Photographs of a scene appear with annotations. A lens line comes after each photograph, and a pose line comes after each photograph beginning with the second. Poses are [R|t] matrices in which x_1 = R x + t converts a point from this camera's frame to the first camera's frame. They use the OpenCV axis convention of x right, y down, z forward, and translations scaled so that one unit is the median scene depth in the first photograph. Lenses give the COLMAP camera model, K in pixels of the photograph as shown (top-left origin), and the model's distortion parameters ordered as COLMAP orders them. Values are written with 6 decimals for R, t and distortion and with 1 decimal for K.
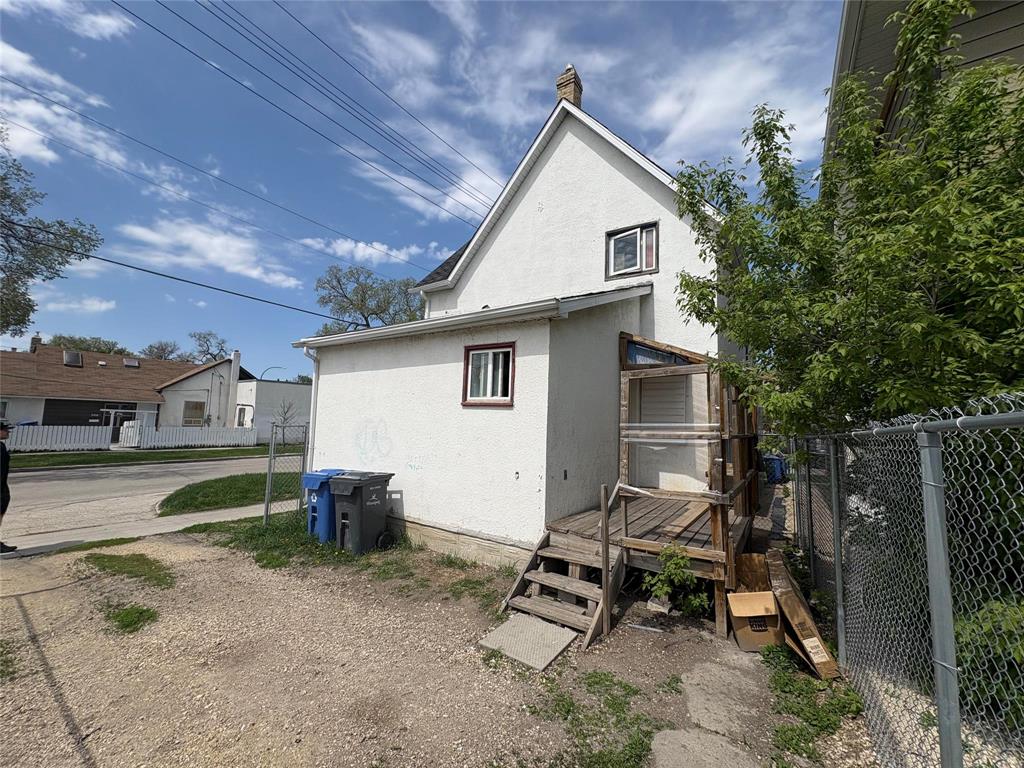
lens RADIAL K [[412.2, 0, 509.7], [0, 412.2, 382.9], [0, 0, 1]] dist [0.004358, 0.000065]
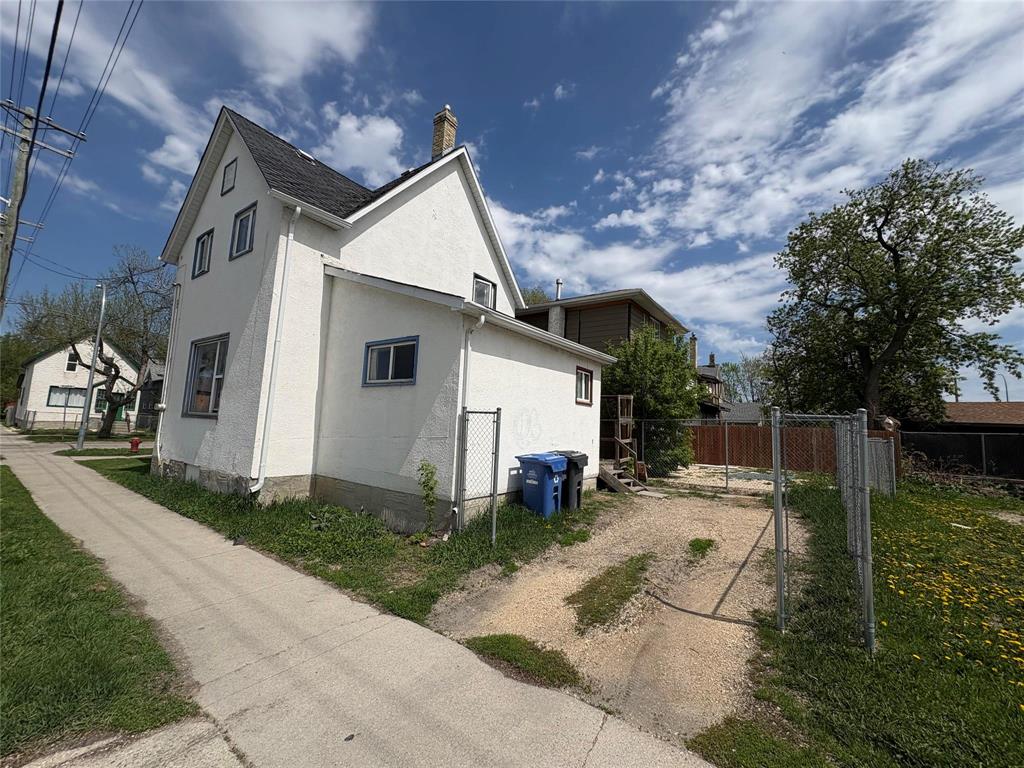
lens RADIAL K [[412.2, 0, 510.5], [0, 412.2, 380.7], [0, 0, 1]] dist [0.004358, 0.000065]
pose [[0.029358, 0.079752, 0.996382, -1.606130], [-0.138534, 0.987517, -0.074960, 0.117163], [-0.989922, -0.135832, 0.040040, 1.112970]]
